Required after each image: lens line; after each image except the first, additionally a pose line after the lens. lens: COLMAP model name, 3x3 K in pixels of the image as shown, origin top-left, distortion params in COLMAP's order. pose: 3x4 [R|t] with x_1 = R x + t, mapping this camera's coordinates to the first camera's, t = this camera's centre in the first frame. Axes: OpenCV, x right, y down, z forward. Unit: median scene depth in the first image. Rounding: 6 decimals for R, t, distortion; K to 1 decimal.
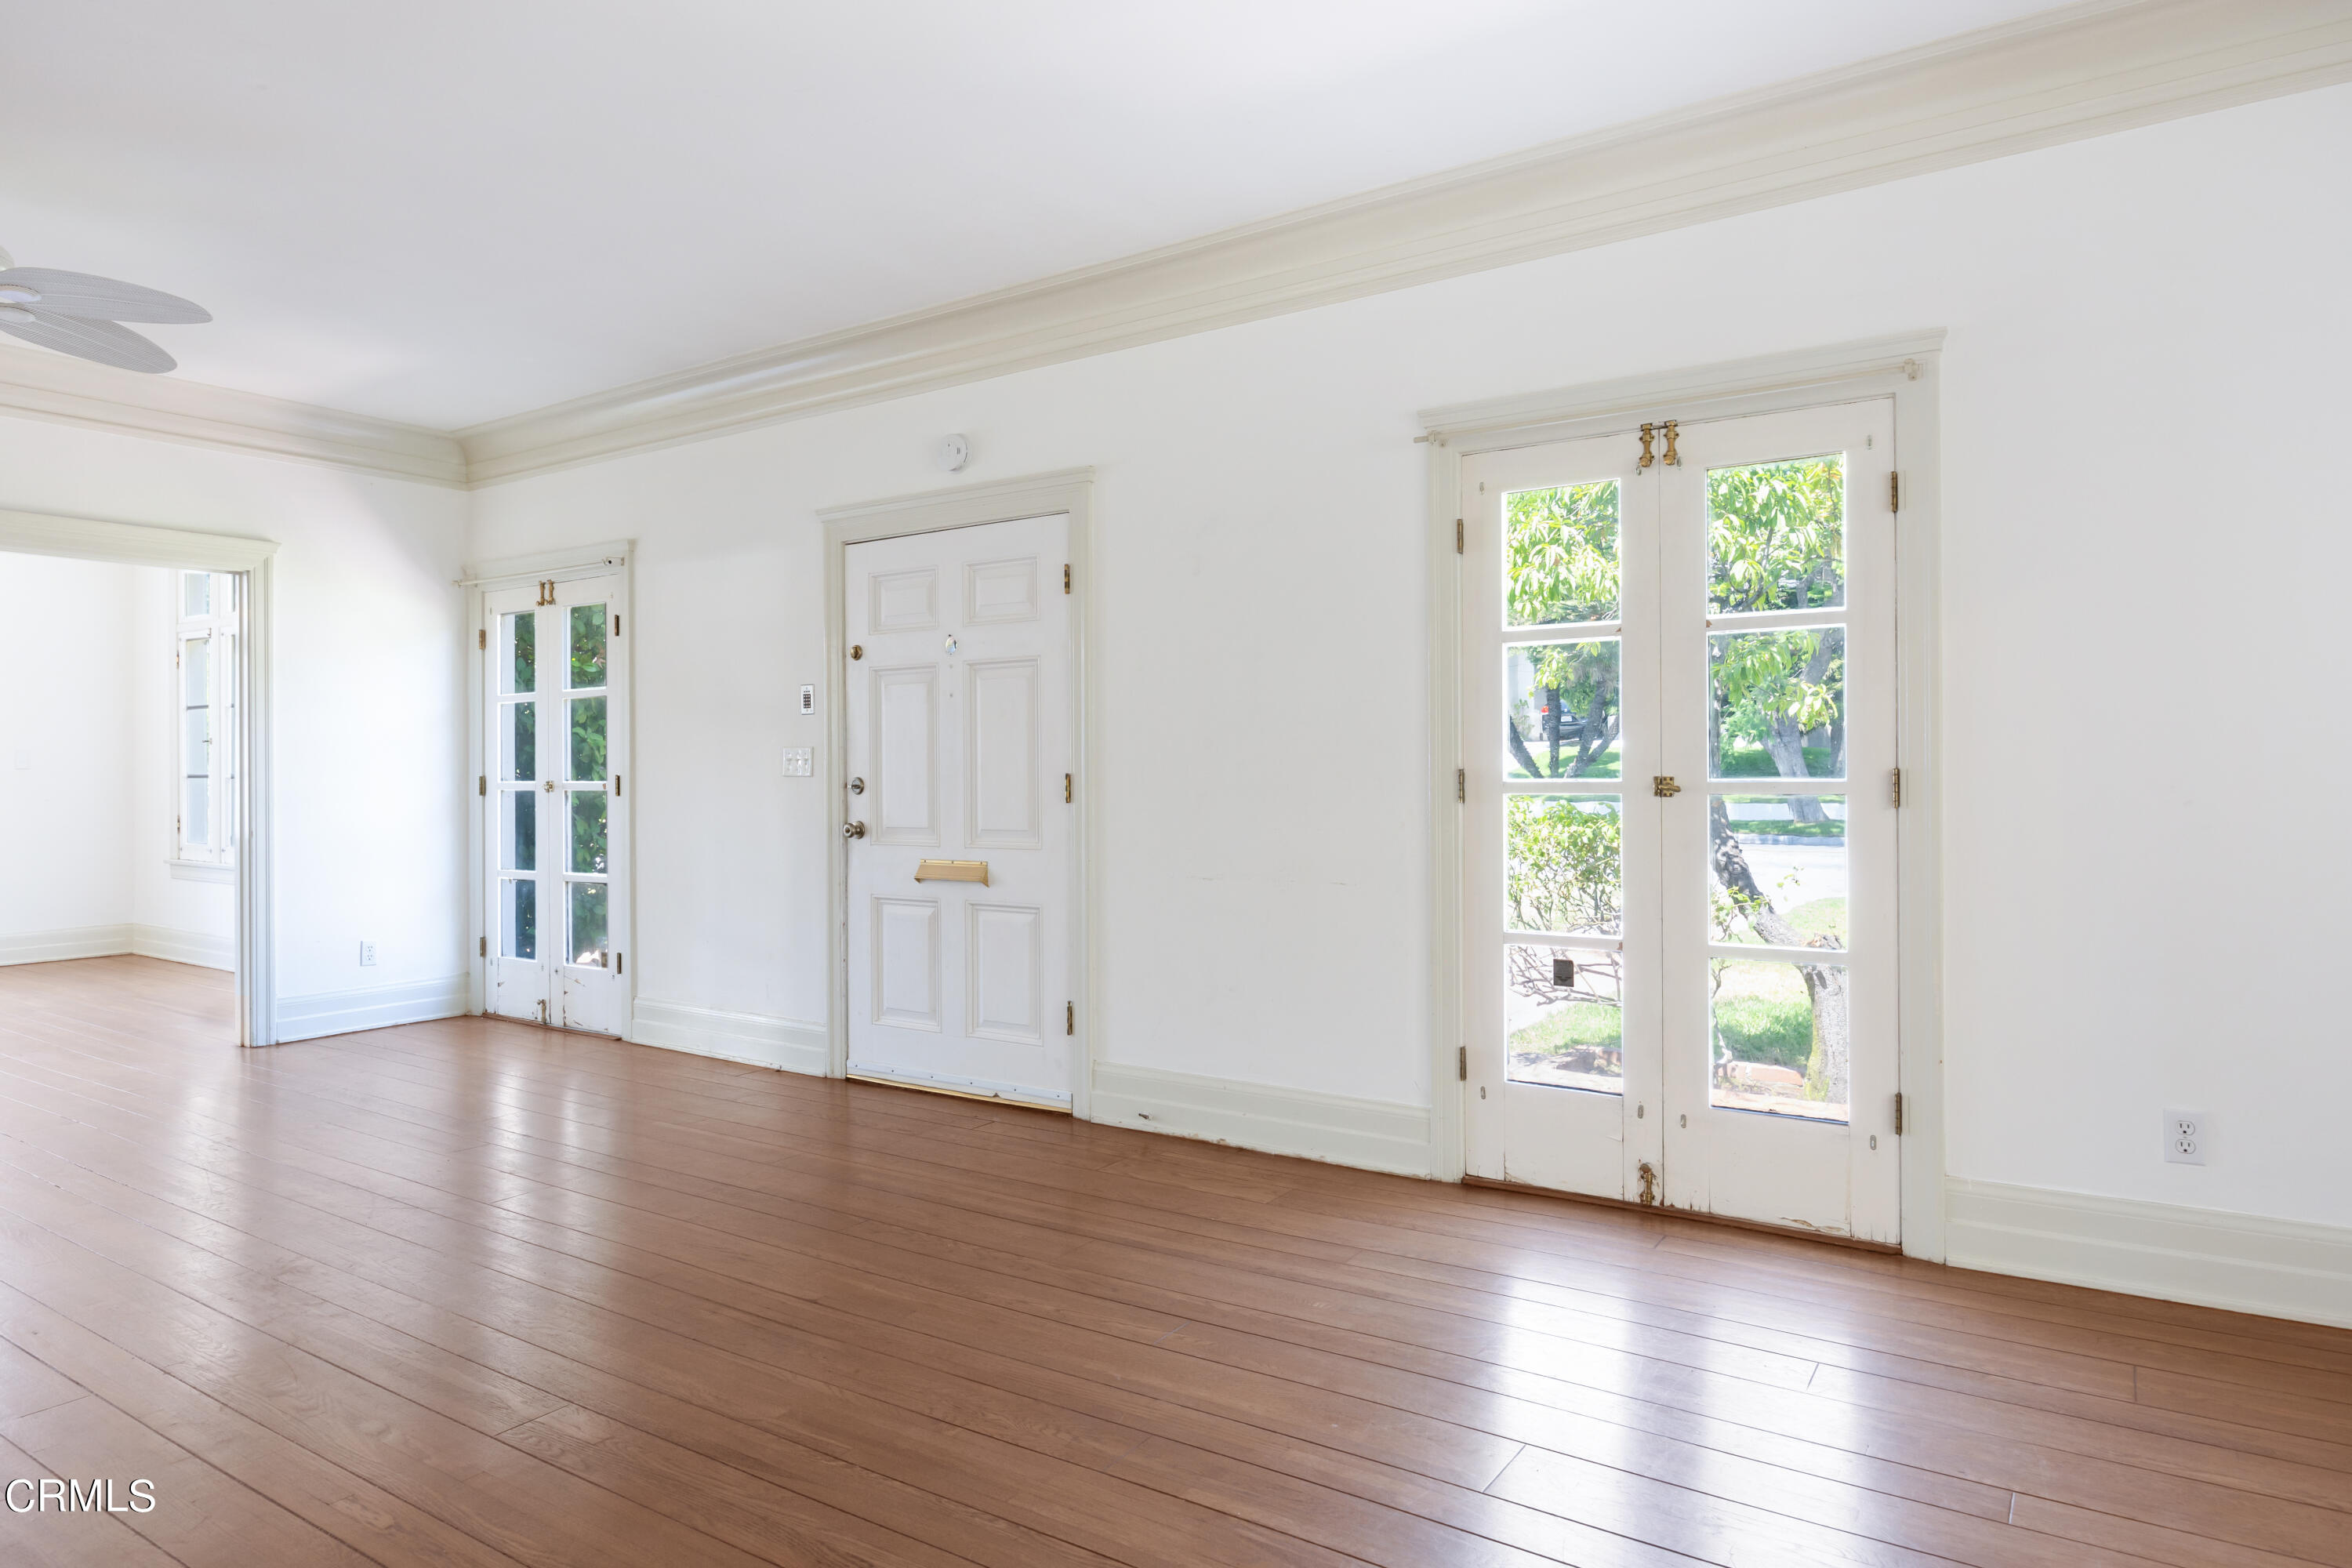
lens RADIAL K [[1418.9, 0, 1124.9], [0, 1418.9, 782.1], [0, 0, 1]] dist [-0.014754, 0.000123]
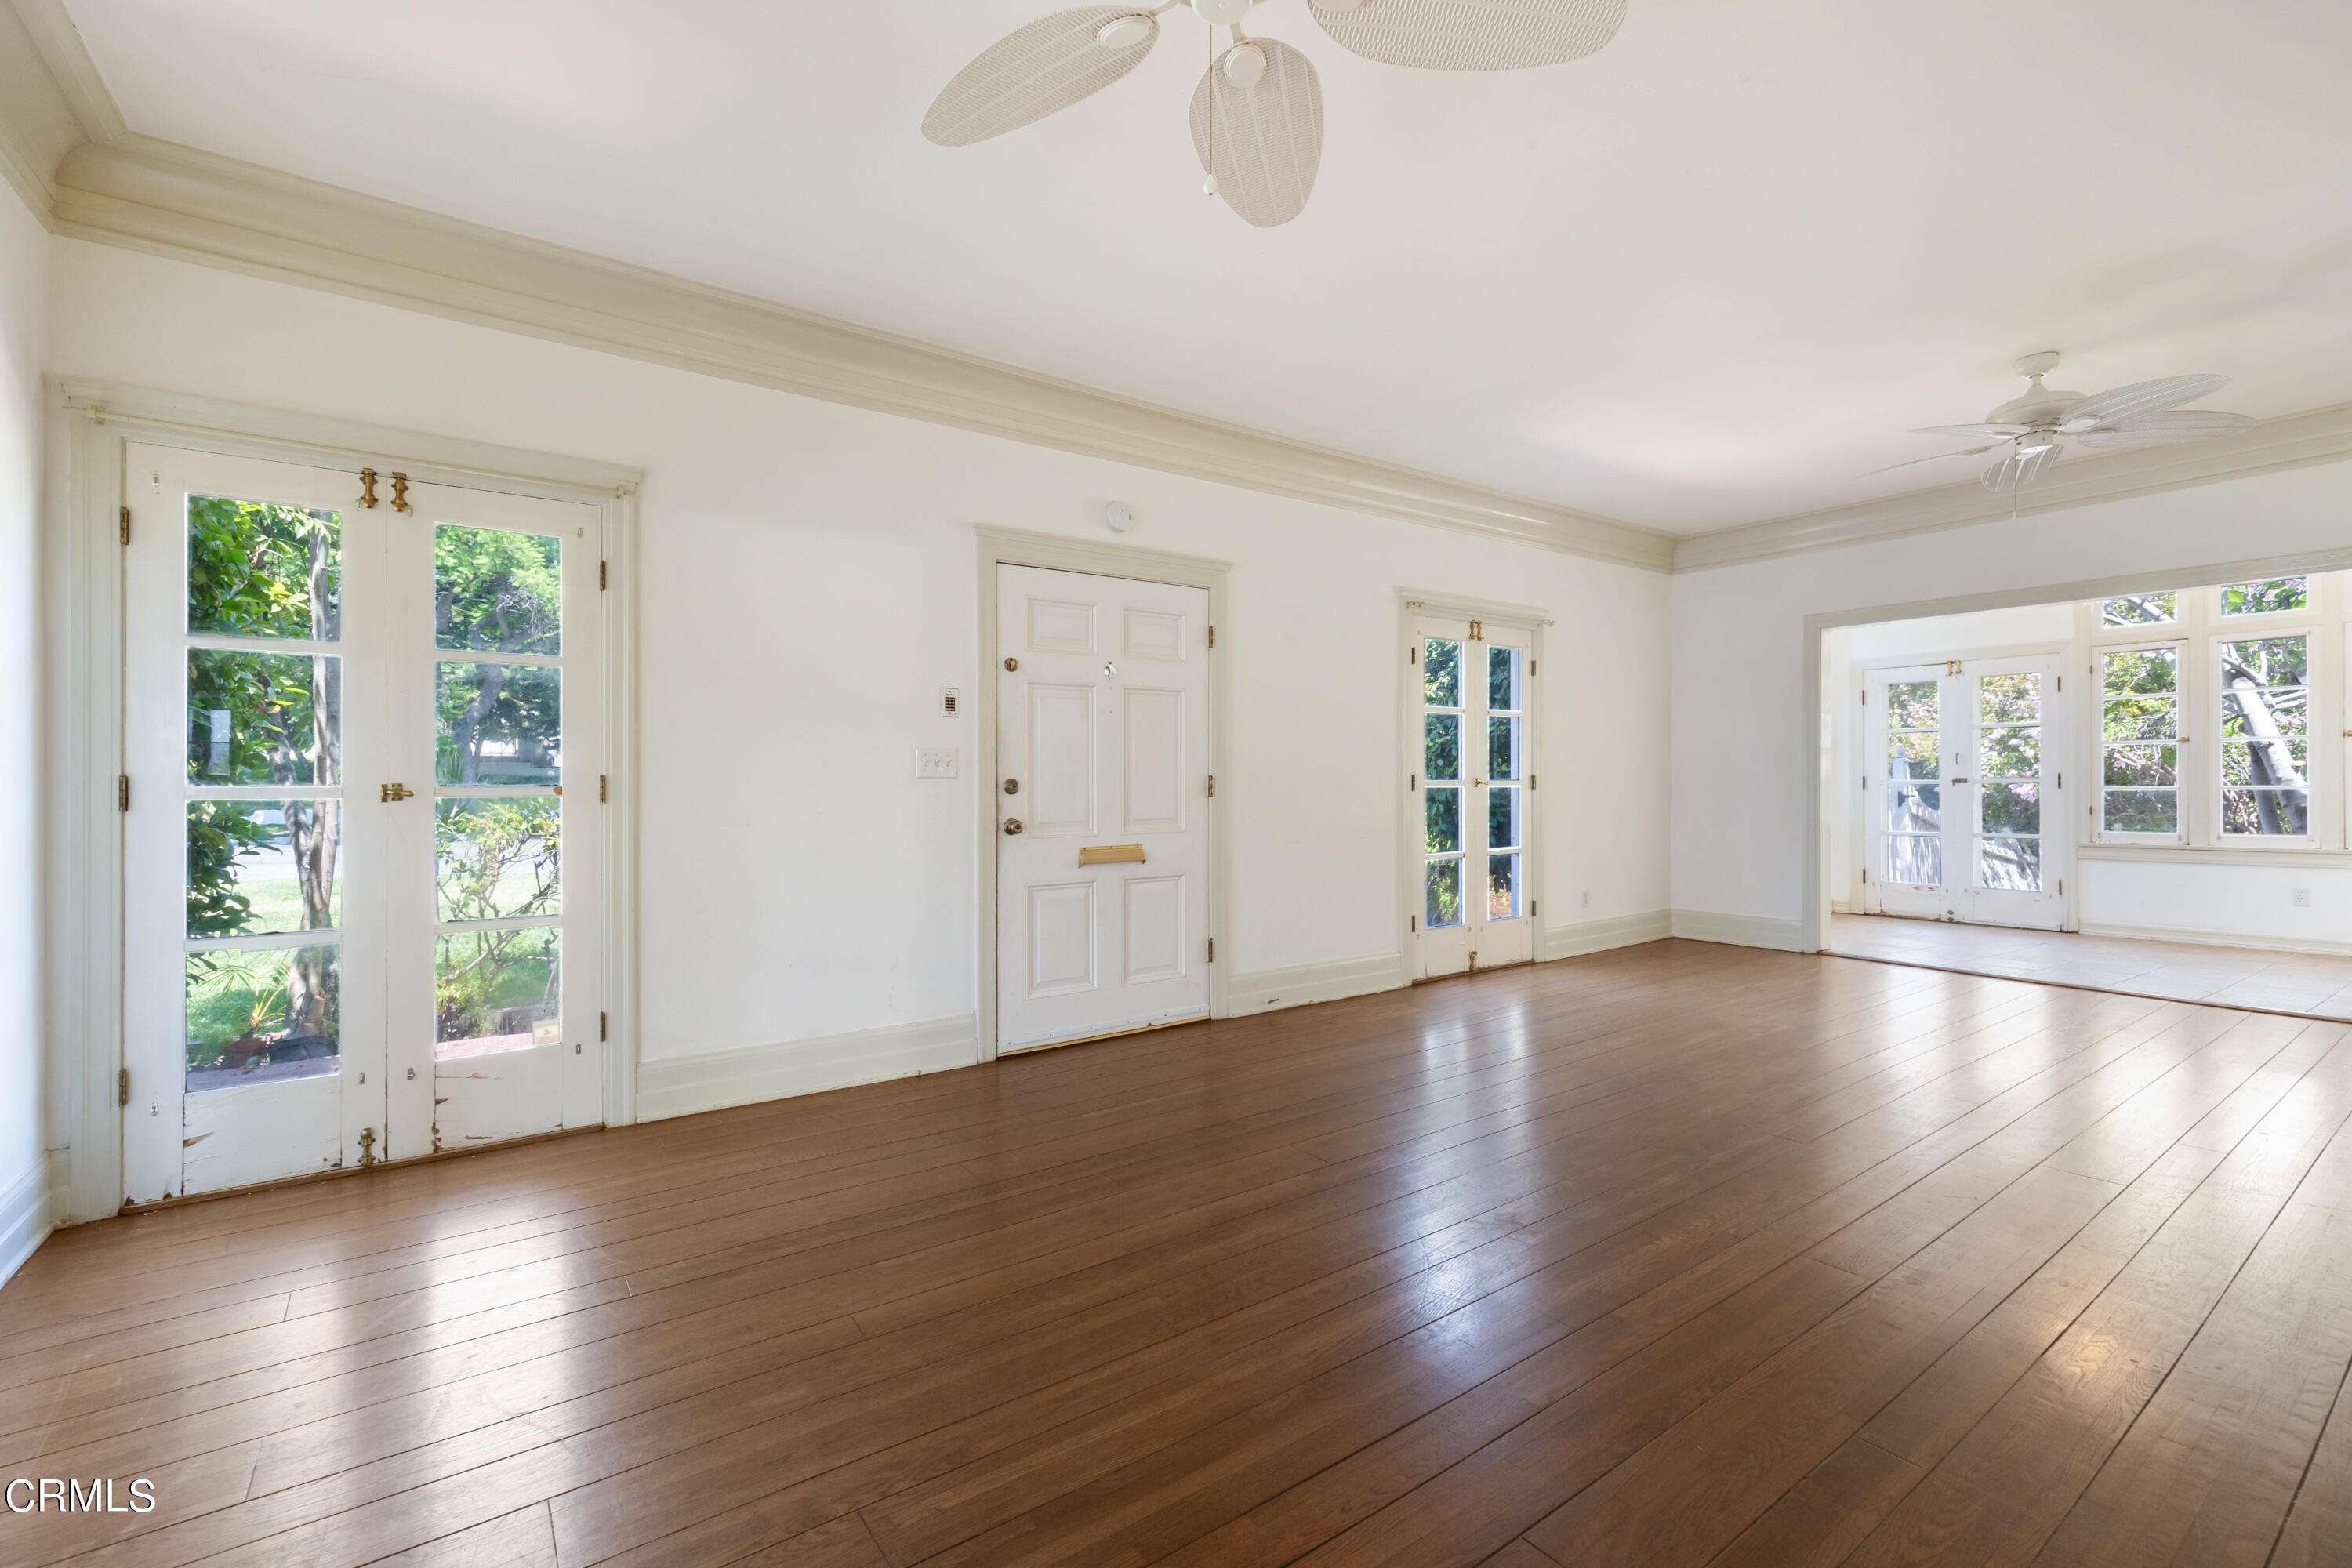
lens RADIAL K [[1030.7, 0, 1167.3], [0, 1030.7, 792.2], [0, 0, 1]] dist [0.002812, 0.000050]
pose [[0.326854, -0.009287, 0.945029, -0.970953], [0.005984, 0.999952, 0.007757, 0.001852], [-0.945056, 0.003120, 0.326894, 0.676356]]
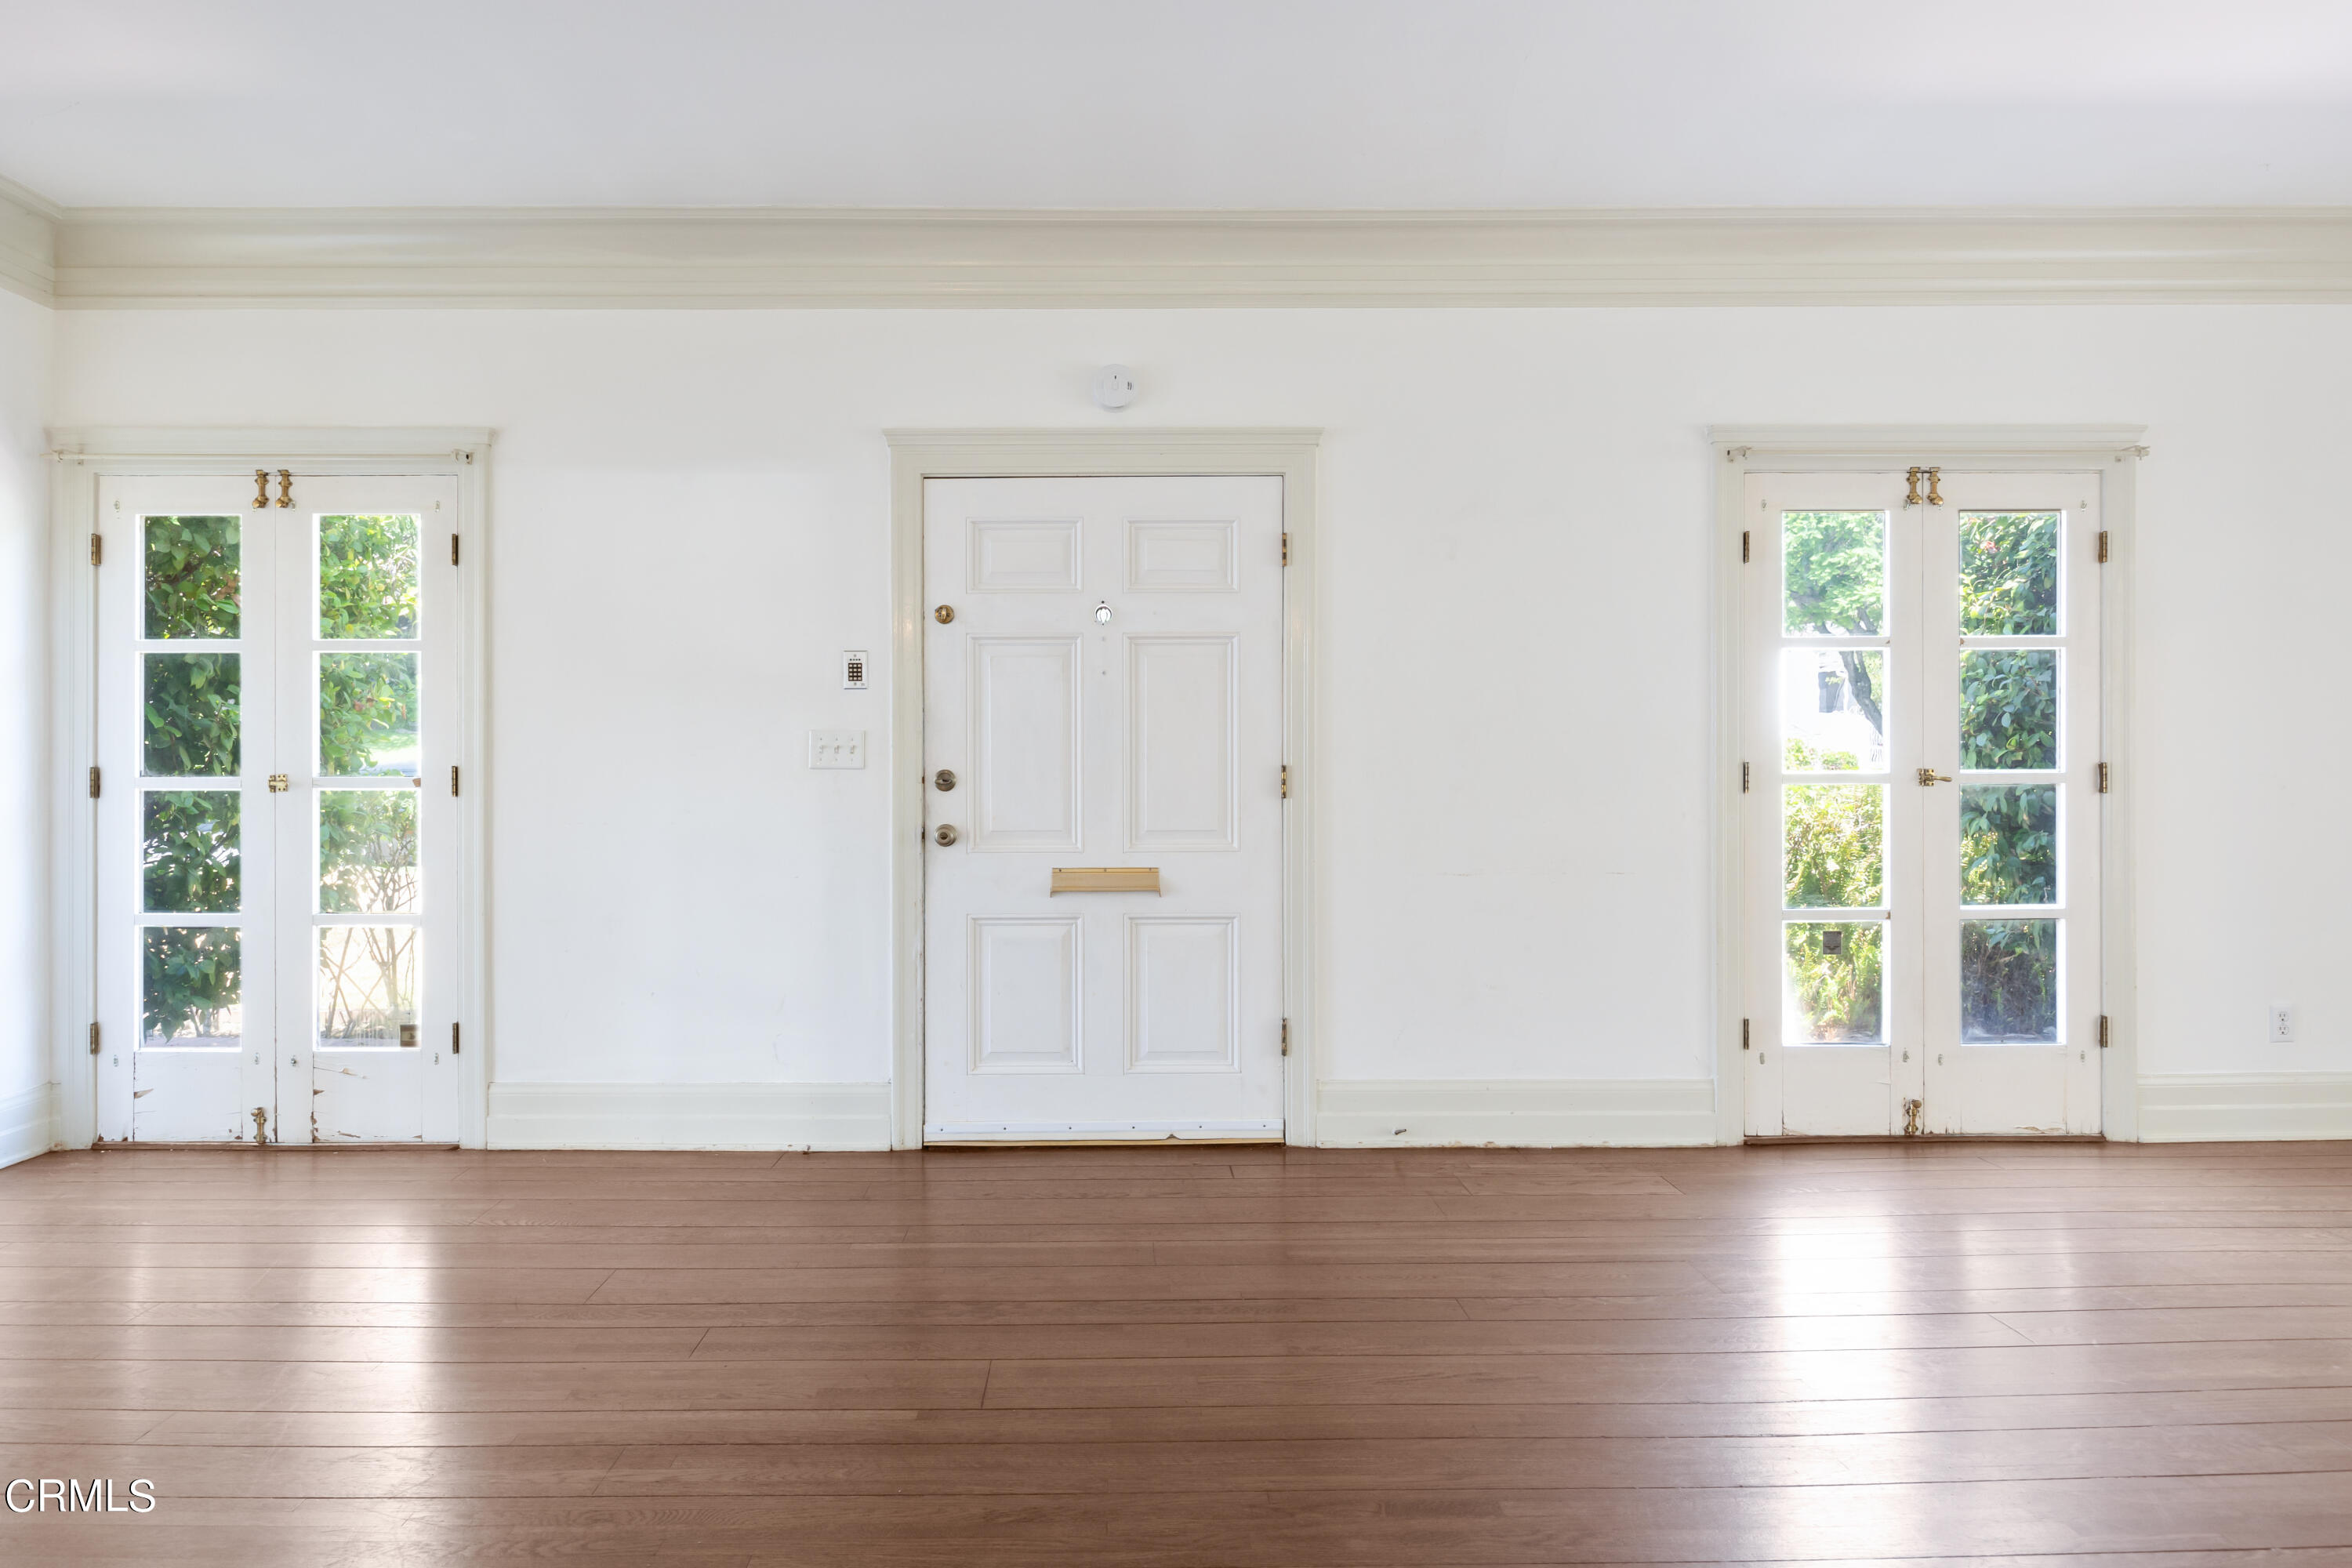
lens RADIAL K [[1316.8, 0, 1176.0], [0, 1316.8, 784.0], [0, 0, 1]] dist [-0.004645, -0.001848]
pose [[0.815909, -0.002501, 0.578176, -0.553357], [0.001601, 0.999997, 0.002067, 0.003709], [-0.578179, -0.000761, 0.815910, 0.341380]]
